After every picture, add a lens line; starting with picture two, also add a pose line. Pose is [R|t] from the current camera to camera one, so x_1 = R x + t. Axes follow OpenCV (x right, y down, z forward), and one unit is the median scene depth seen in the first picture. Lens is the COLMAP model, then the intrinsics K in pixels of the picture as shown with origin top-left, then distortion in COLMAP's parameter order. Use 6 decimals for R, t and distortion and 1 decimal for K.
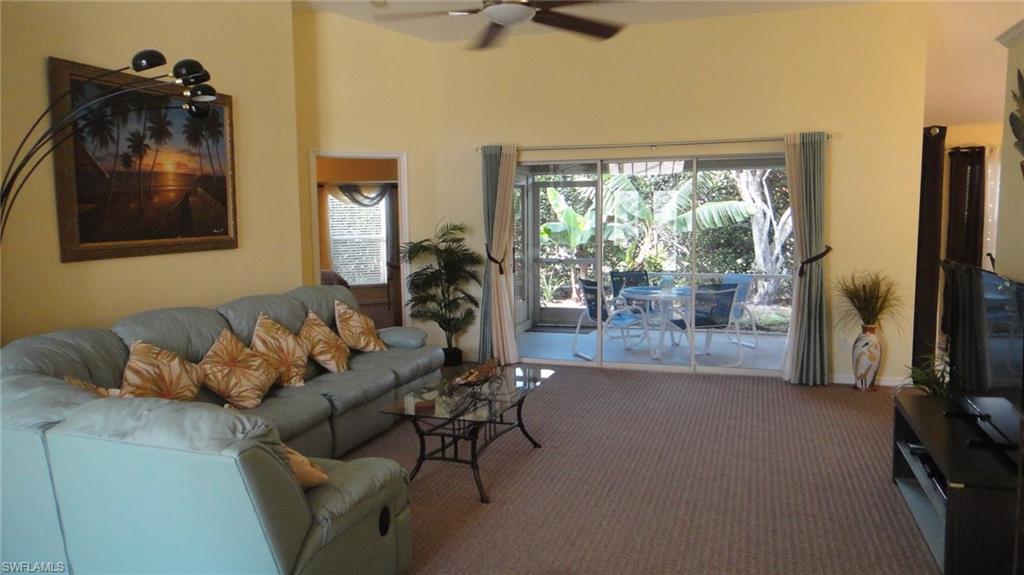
lens RADIAL K [[696.9, 0, 515.5], [0, 696.9, 279.4], [0, 0, 1]] dist [-0.002719, -0.002632]
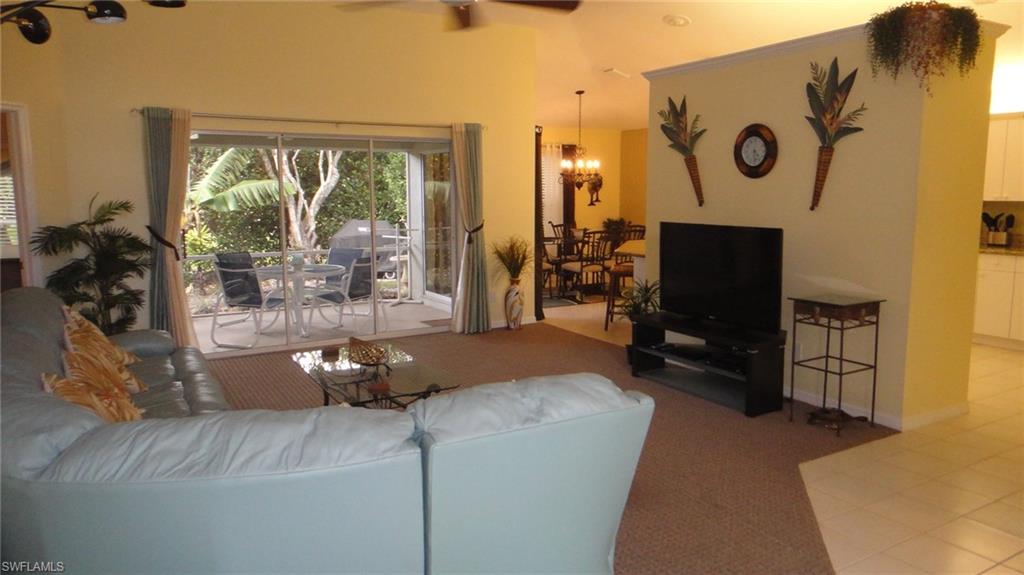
lens RADIAL K [[696.9, 0, 515.5], [0, 696.9, 279.4], [0, 0, 1]] dist [-0.002719, -0.002632]
pose [[0.659903, -0.087597, 0.746227, -0.381149], [0.067719, 0.996073, 0.057041, -0.005212], [-0.748293, 0.012892, 0.663243, 0.126041]]
